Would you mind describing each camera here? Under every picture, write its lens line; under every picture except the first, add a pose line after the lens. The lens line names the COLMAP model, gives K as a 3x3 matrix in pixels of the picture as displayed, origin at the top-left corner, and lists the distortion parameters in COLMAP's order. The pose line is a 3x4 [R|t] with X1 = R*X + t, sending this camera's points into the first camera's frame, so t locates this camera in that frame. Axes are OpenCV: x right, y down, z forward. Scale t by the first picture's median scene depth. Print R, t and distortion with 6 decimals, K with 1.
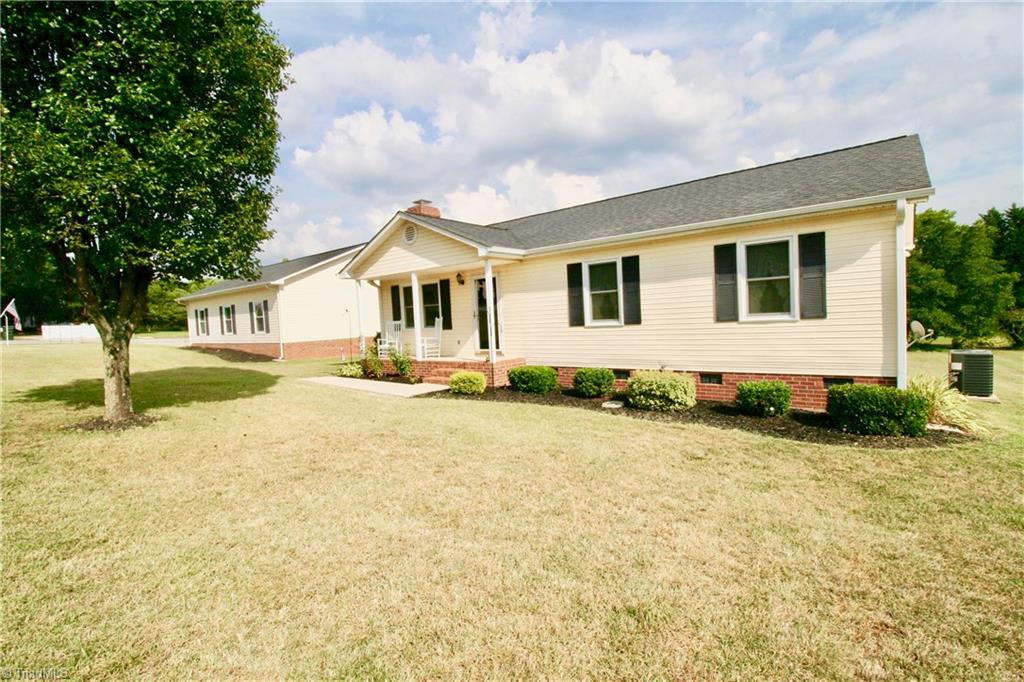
lens RADIAL K [[477.8, 0, 512.0], [0, 477.8, 341.0], [0, 0, 1]] dist [-0.001522, -0.000813]
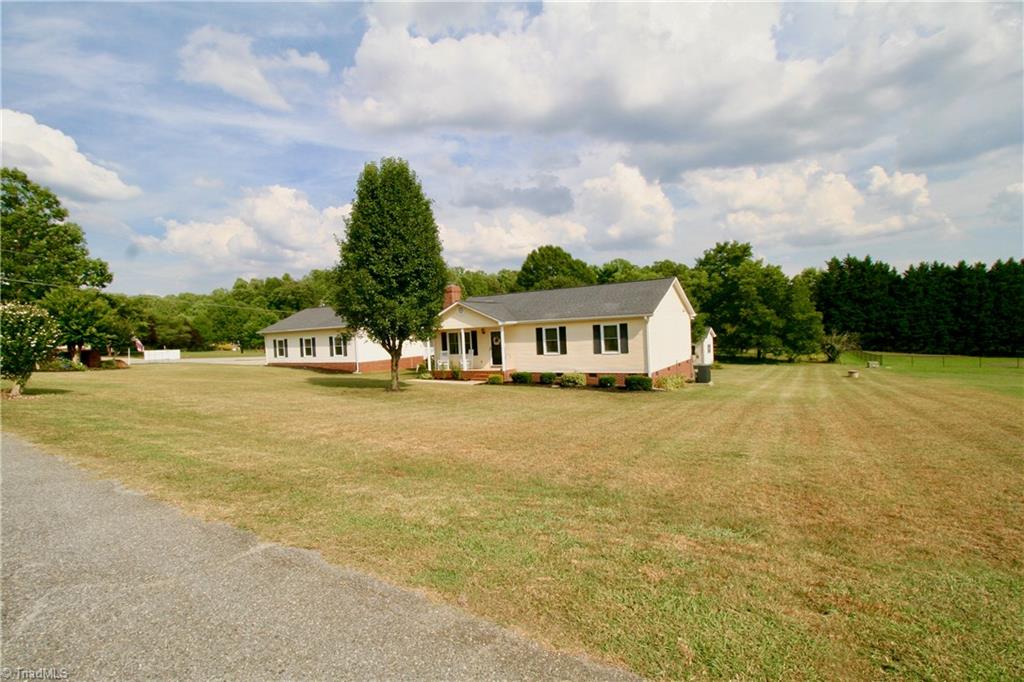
lens RADIAL K [[477.8, 0, 512.0], [0, 477.8, 341.0], [0, 0, 1]] dist [-0.001522, -0.000813]
pose [[0.992917, -0.000583, 0.118811, -0.267059], [0.004718, 0.999393, -0.034526, -0.017431], [-0.118719, 0.034842, 0.992316, -1.248354]]
